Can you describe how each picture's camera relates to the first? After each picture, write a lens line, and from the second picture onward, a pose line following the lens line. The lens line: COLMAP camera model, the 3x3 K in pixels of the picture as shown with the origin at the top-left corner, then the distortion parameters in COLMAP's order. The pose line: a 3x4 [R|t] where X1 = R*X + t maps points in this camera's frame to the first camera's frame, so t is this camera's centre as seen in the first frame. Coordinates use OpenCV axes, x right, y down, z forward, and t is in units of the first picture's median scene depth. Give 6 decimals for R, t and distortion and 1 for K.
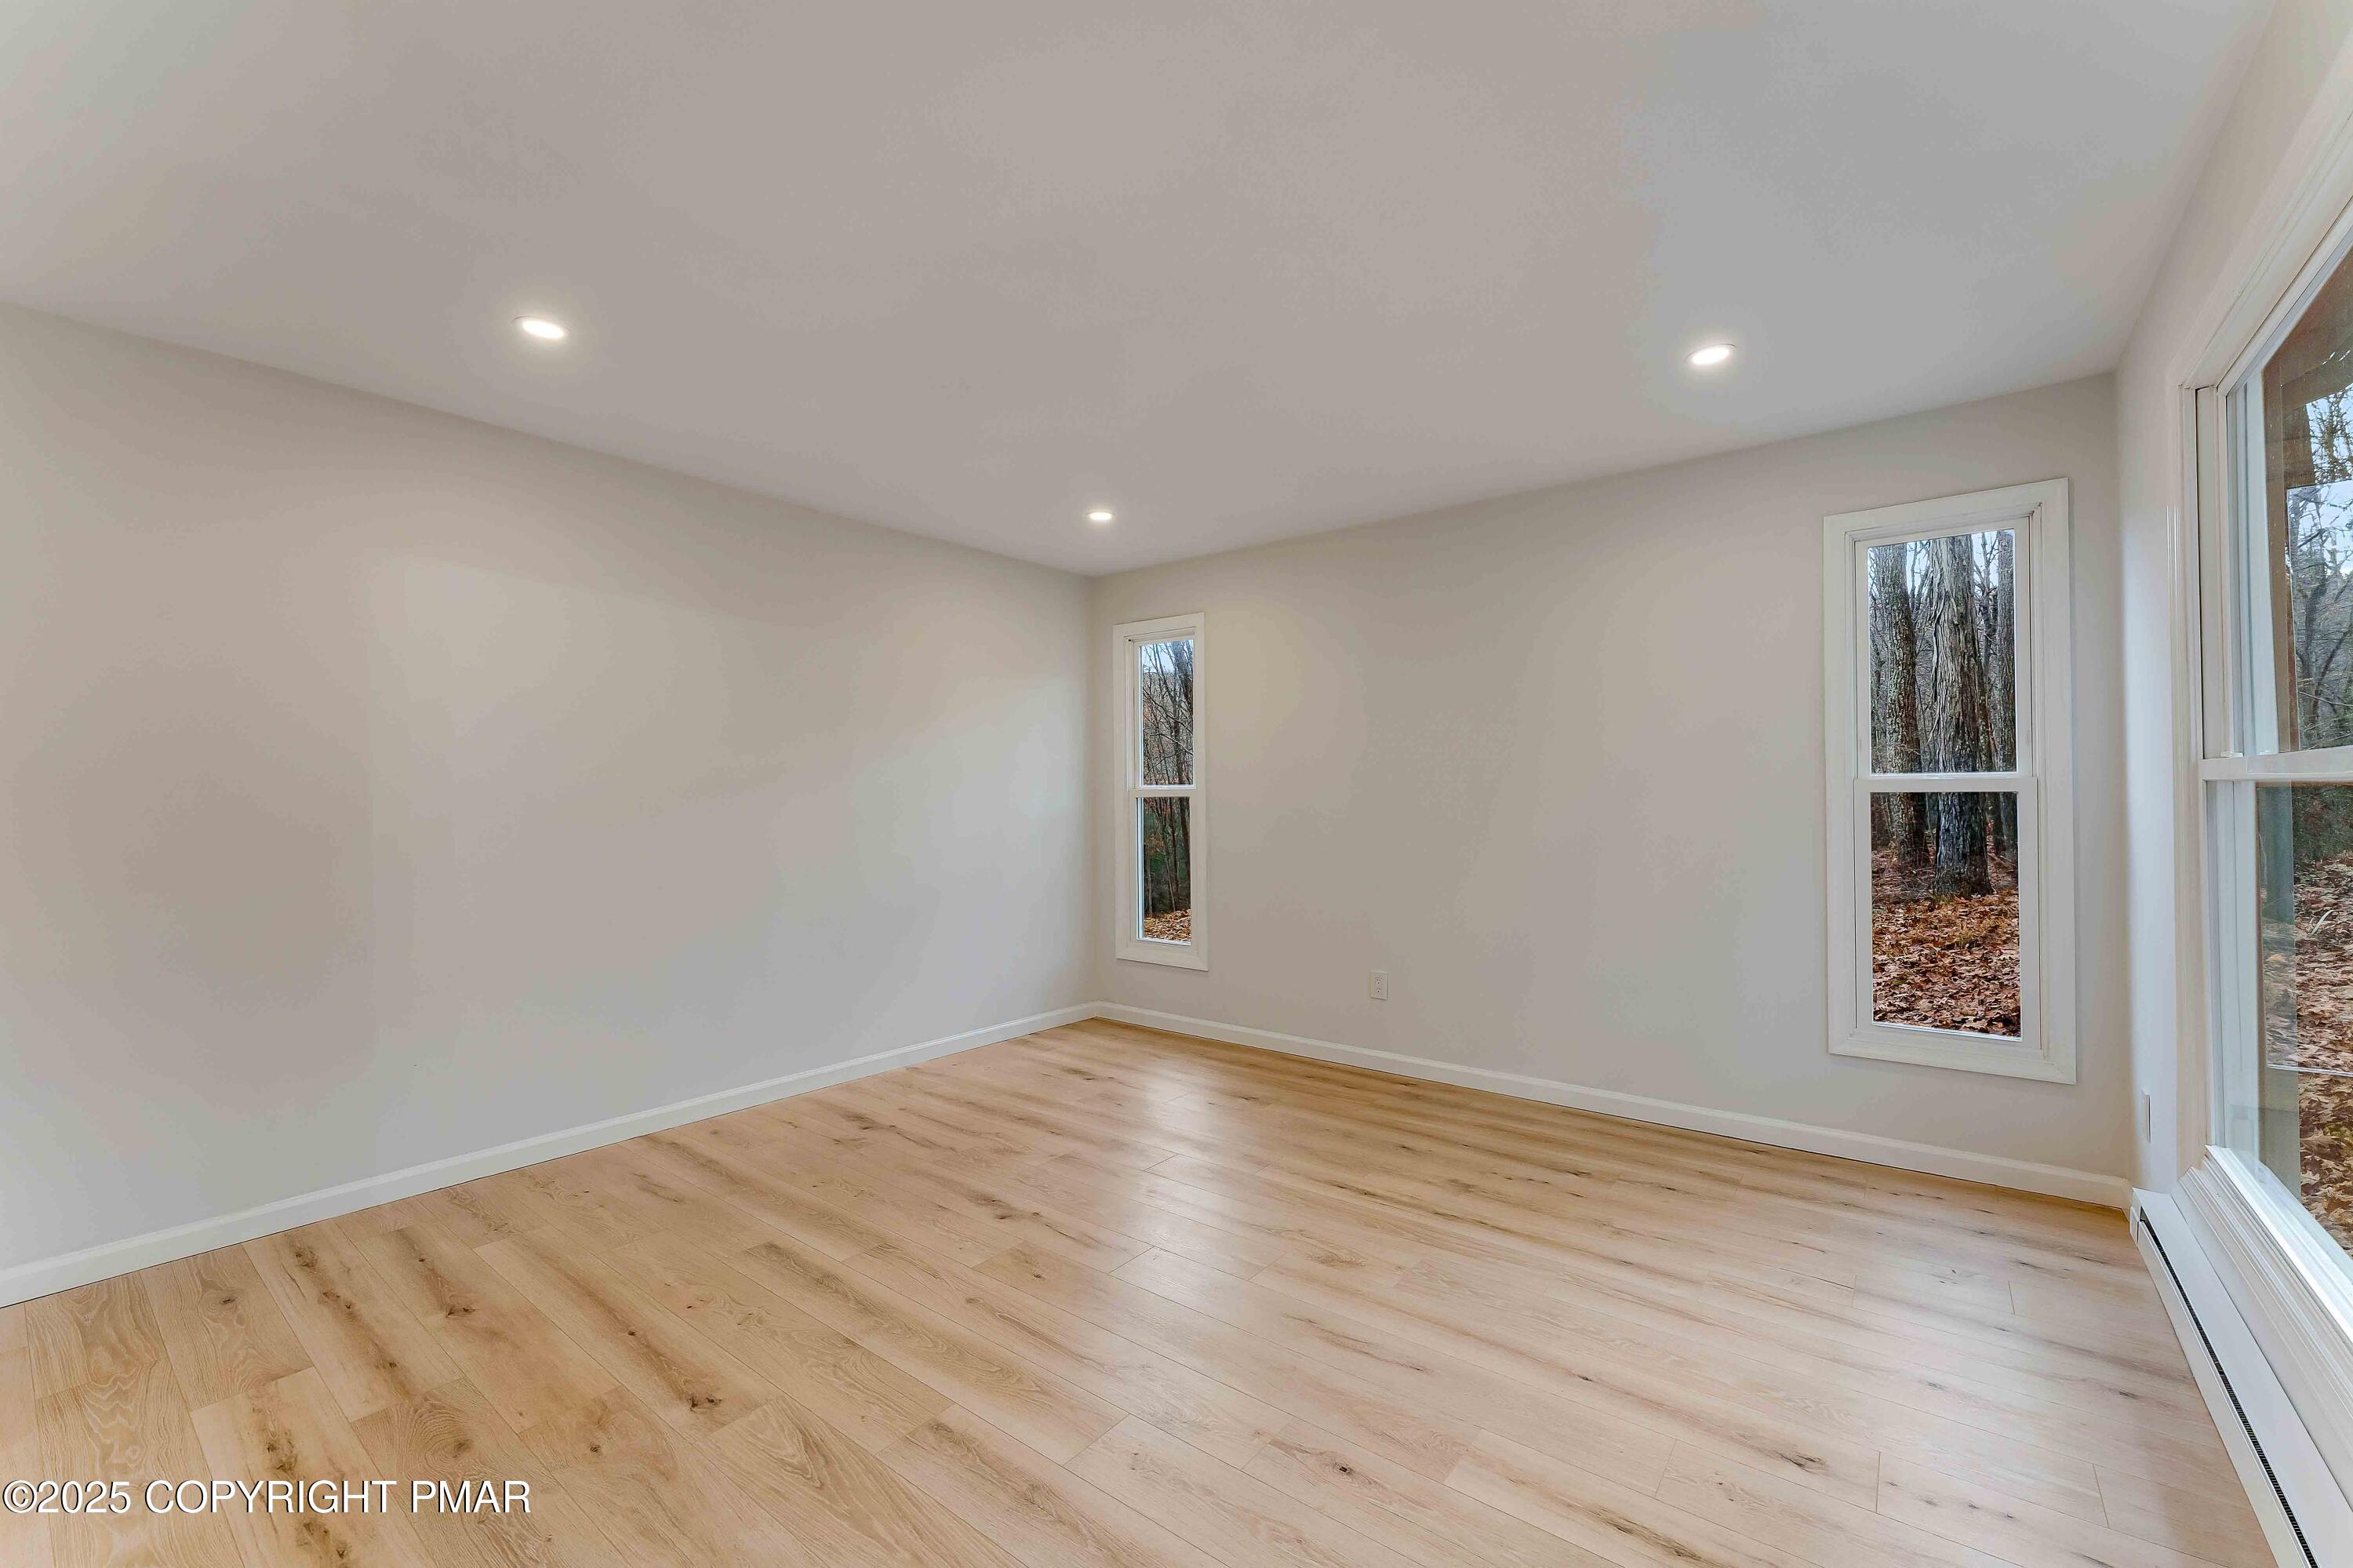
lens RADIAL K [[946.4, 0, 1168.9], [0, 946.4, 789.0], [0, 0, 1]] dist [0.001004, 0.000630]
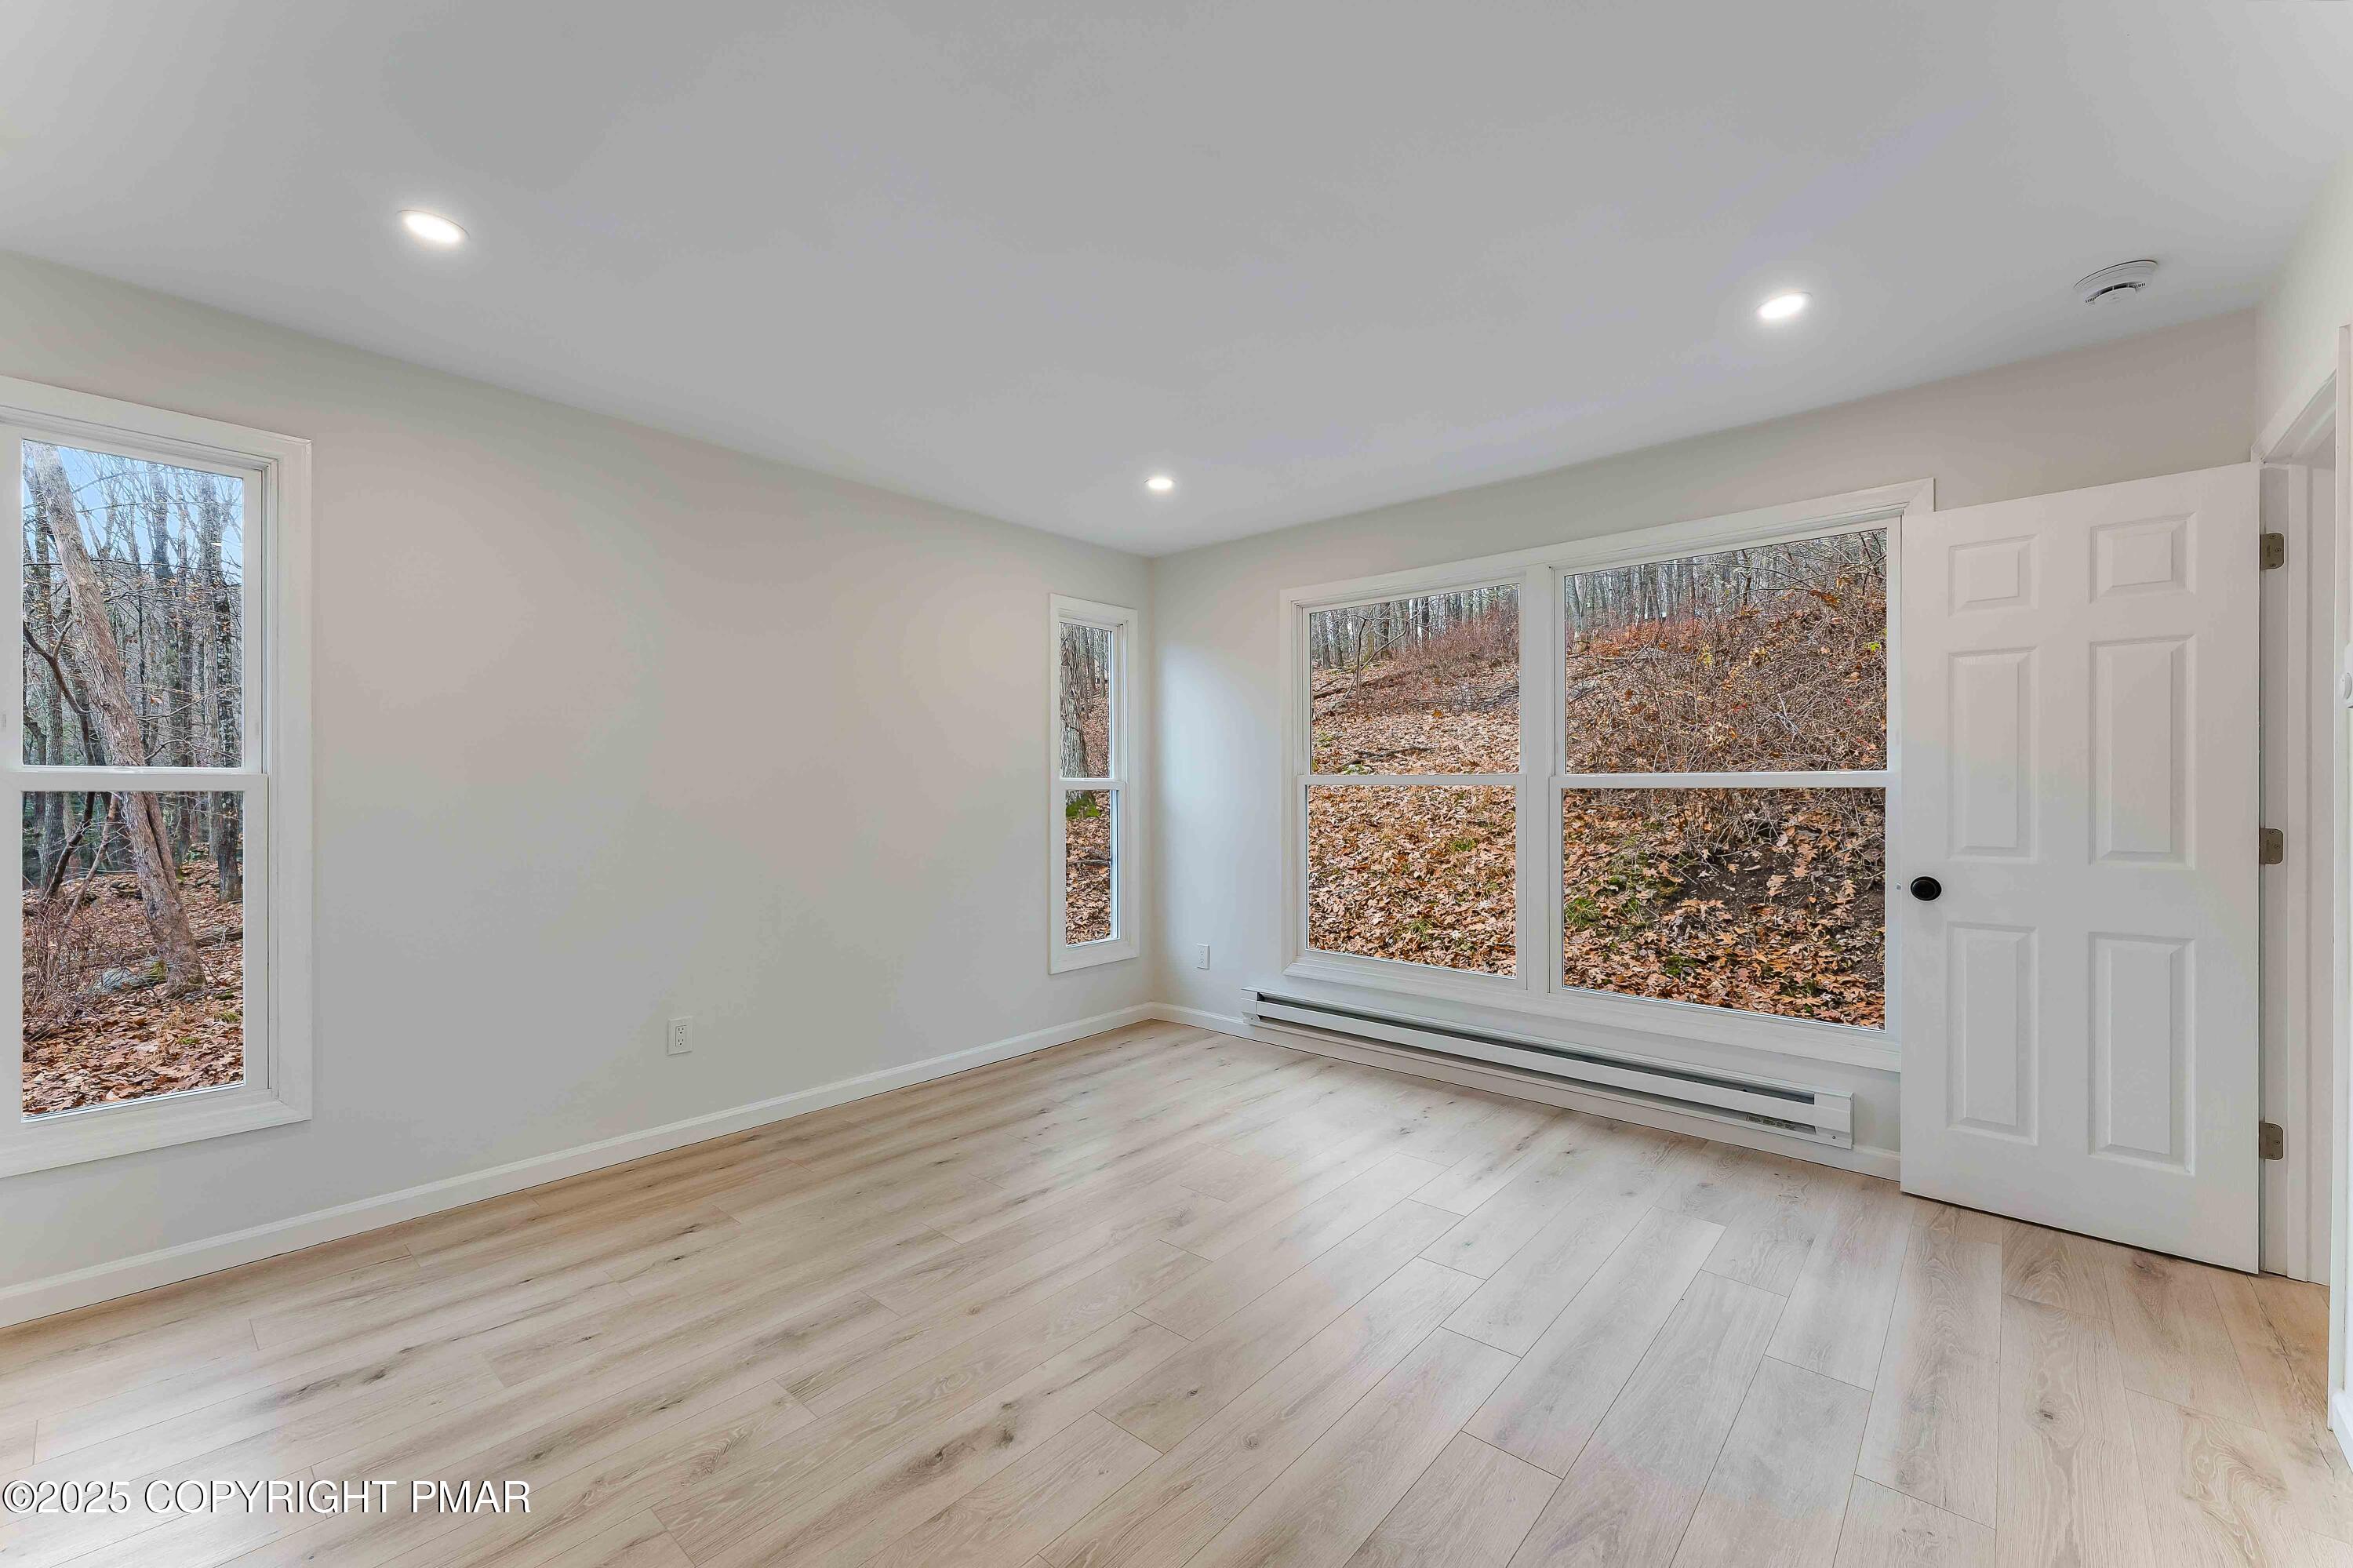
lens RADIAL K [[946.4, 0, 1185.7], [0, 946.4, 787.0], [0, 0, 1]] dist [0.001004, 0.000630]
pose [[0.055980, 0.006666, 0.998410, -0.673874], [-0.006604, 0.999958, -0.006306, 0.006968], [-0.998410, -0.006240, 0.056022, 0.692585]]
